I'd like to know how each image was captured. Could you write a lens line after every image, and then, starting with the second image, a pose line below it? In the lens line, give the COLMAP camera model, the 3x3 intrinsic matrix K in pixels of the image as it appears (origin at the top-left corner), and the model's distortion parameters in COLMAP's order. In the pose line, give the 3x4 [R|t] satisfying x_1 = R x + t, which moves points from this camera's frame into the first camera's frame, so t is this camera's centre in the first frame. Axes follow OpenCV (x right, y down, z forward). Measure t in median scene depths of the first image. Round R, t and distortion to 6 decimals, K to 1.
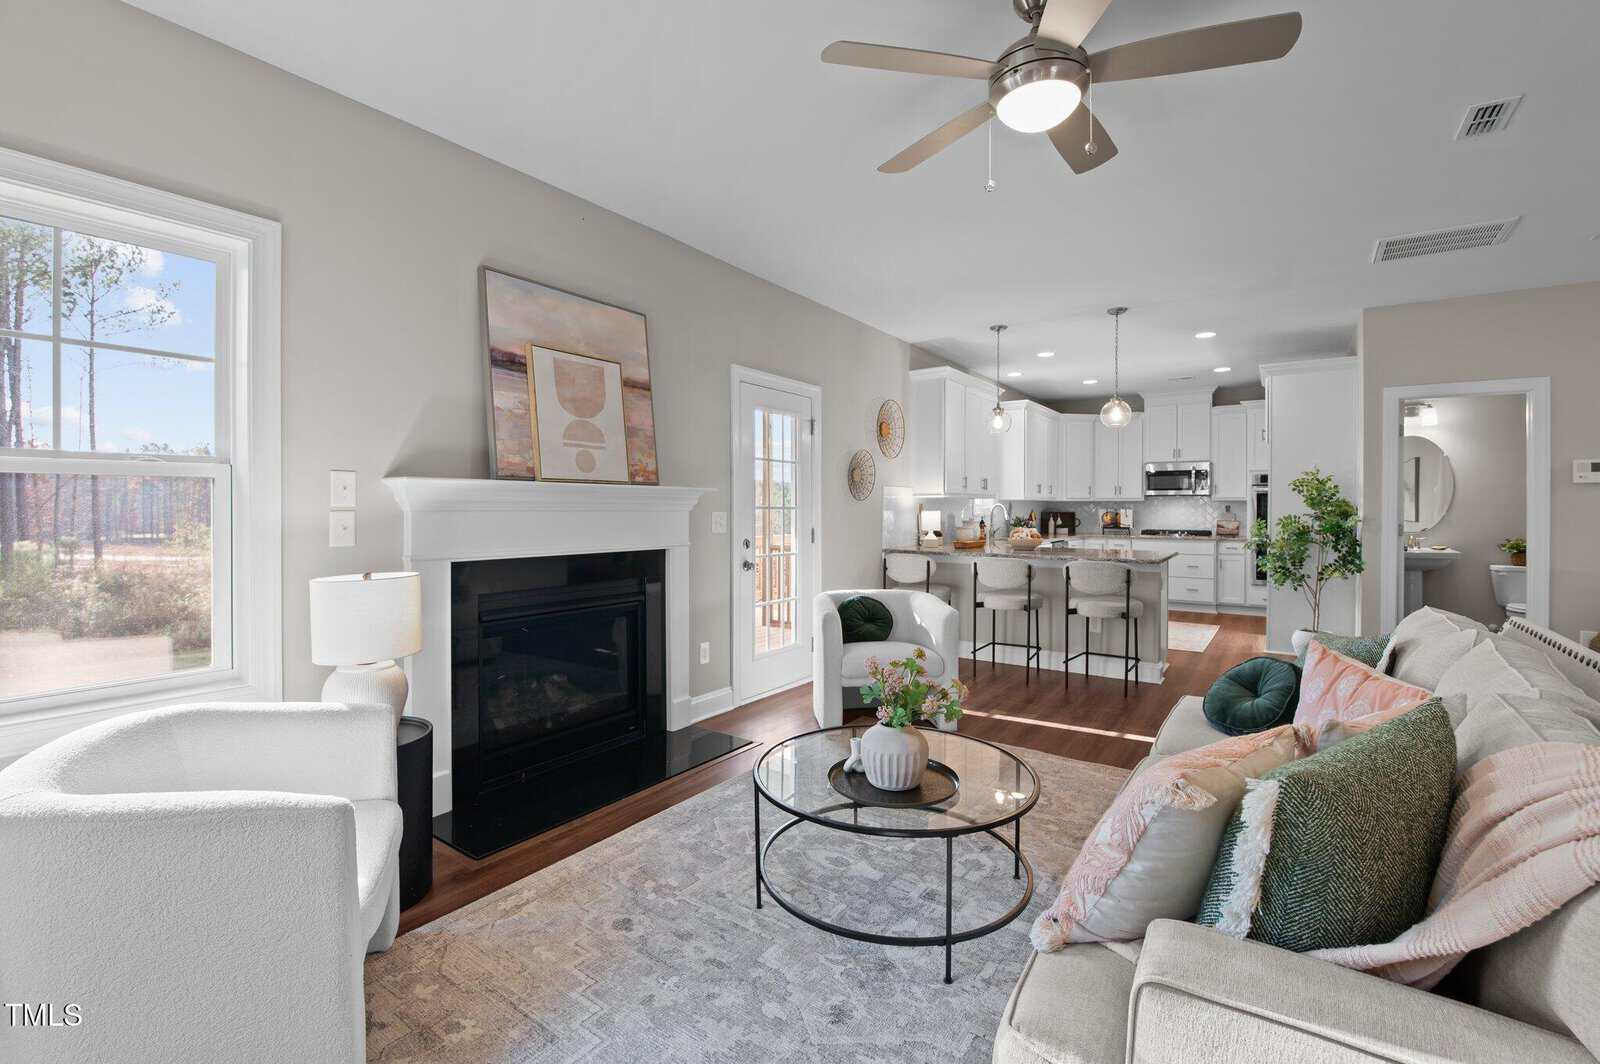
lens RADIAL K [[691.6, 0, 805.8], [0, 691.6, 516.2], [0, 0, 1]] dist [-0.000051, -0.000476]
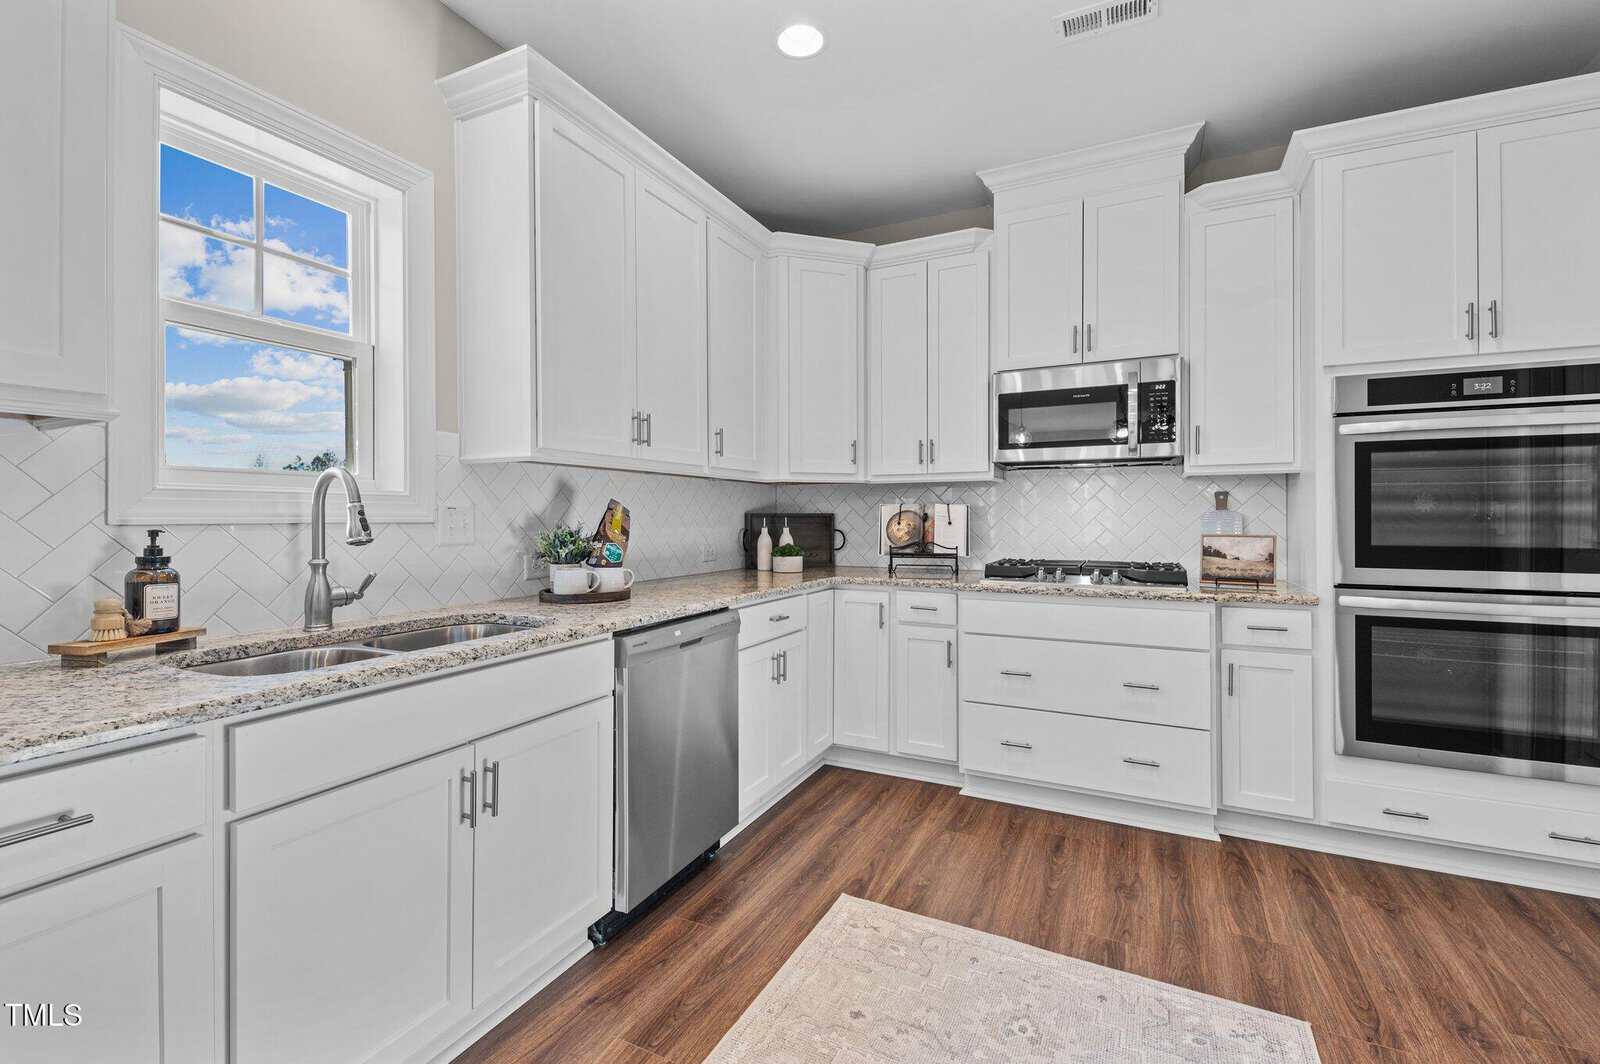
lens RADIAL K [[689.5, 0, 787.2], [0, 689.5, 518.6], [0, 0, 1]] dist [0.000757, -0.001178]
pose [[0.990547, -0.003841, 0.137117, 0.364491], [0.005144, 0.999945, -0.009151, 0.000330], [-0.137075, 0.009770, 0.990513, 0.723225]]
